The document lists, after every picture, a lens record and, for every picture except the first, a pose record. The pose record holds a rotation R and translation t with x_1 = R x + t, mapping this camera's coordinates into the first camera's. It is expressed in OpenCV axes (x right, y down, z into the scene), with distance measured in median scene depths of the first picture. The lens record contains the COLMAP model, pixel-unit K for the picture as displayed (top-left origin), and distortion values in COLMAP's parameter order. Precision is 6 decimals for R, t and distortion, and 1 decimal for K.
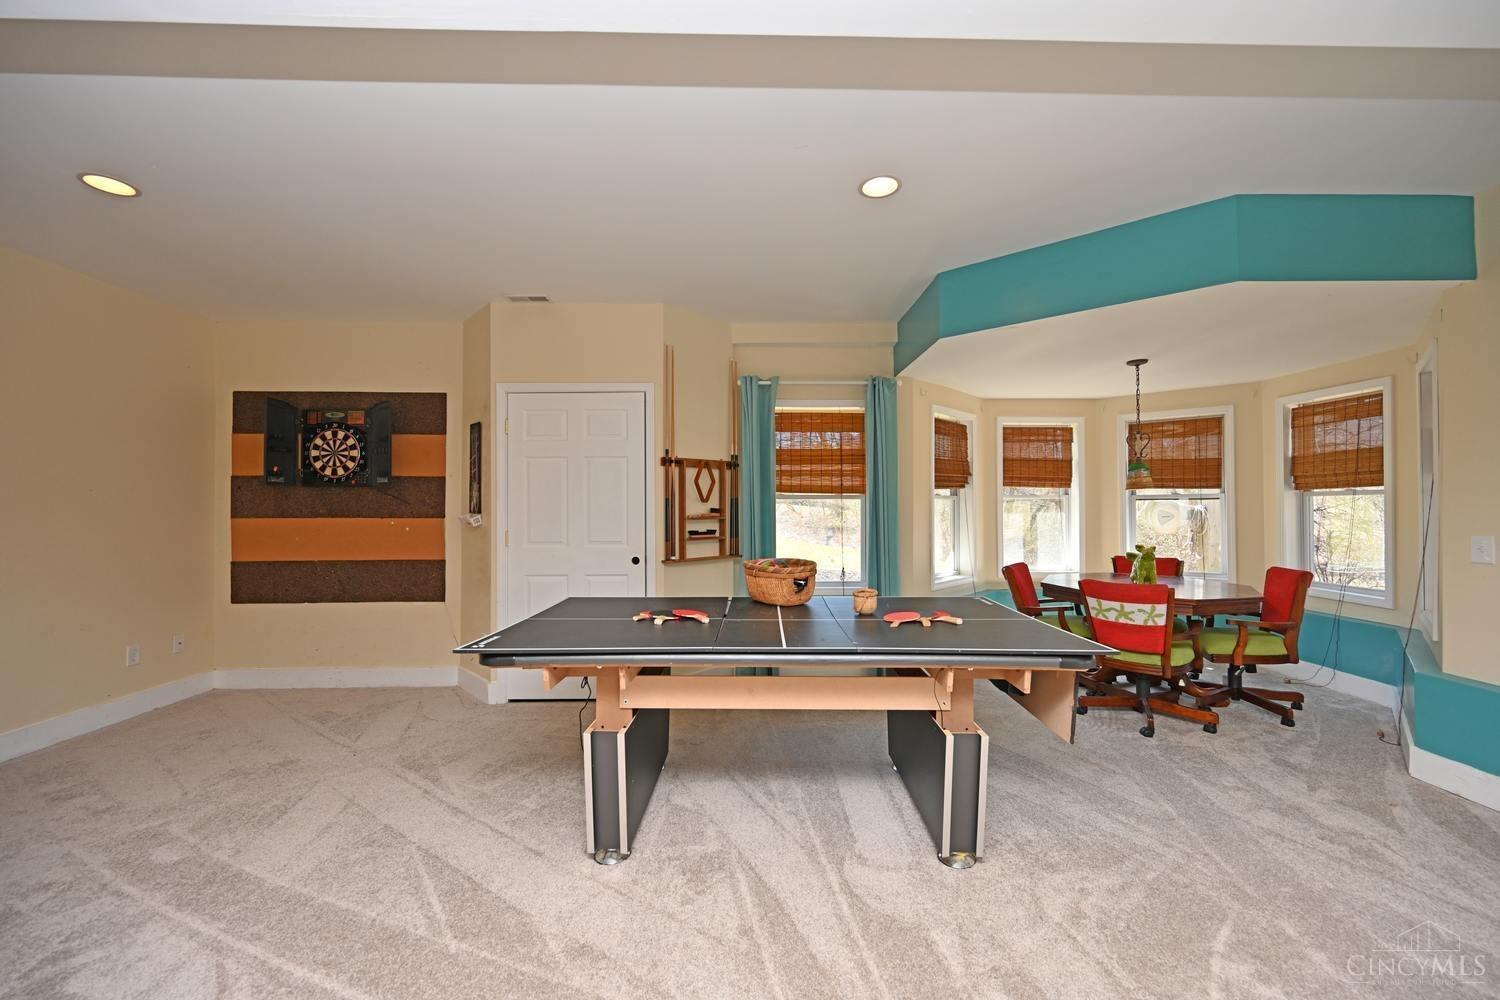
lens RADIAL K [[597.9, 0, 750.0], [0, 597.9, 500.0], [0, 0, 1]] dist [-0.000887, -0.000029]
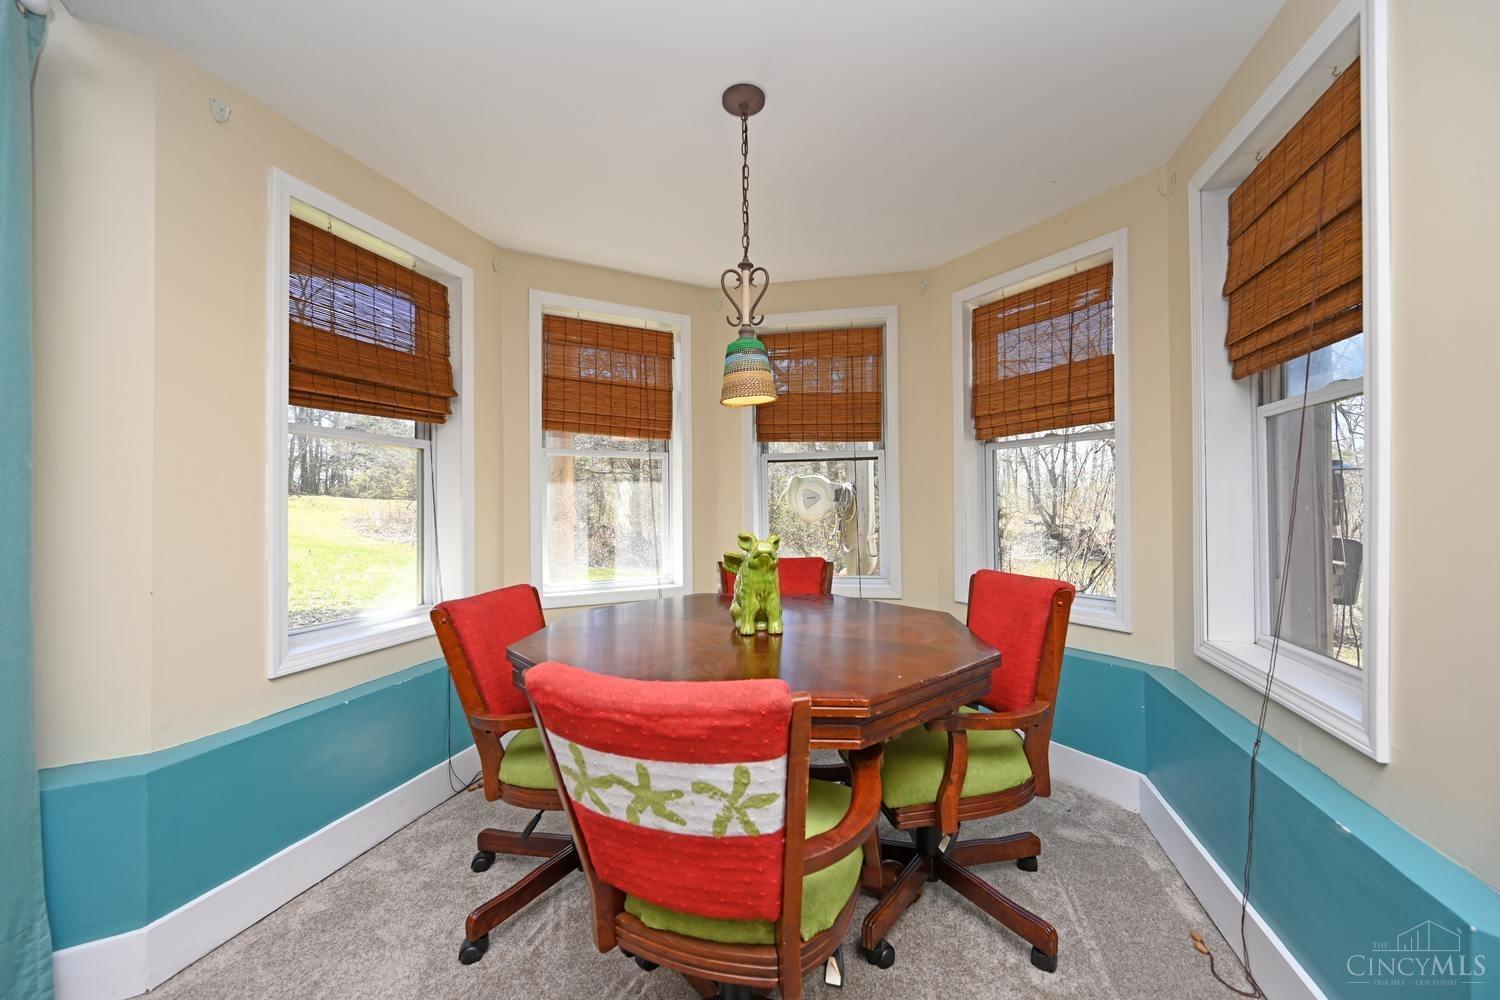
lens RADIAL K [[597.9, 0, 750.0], [0, 597.9, 500.0], [0, 0, 1]] dist [-0.000887, -0.000029]
pose [[0.880086, -0.003246, 0.474804, 0.447098], [0.002107, 0.999993, 0.002931, 0.049619], [-0.474810, -0.001579, 0.880087, 0.621008]]
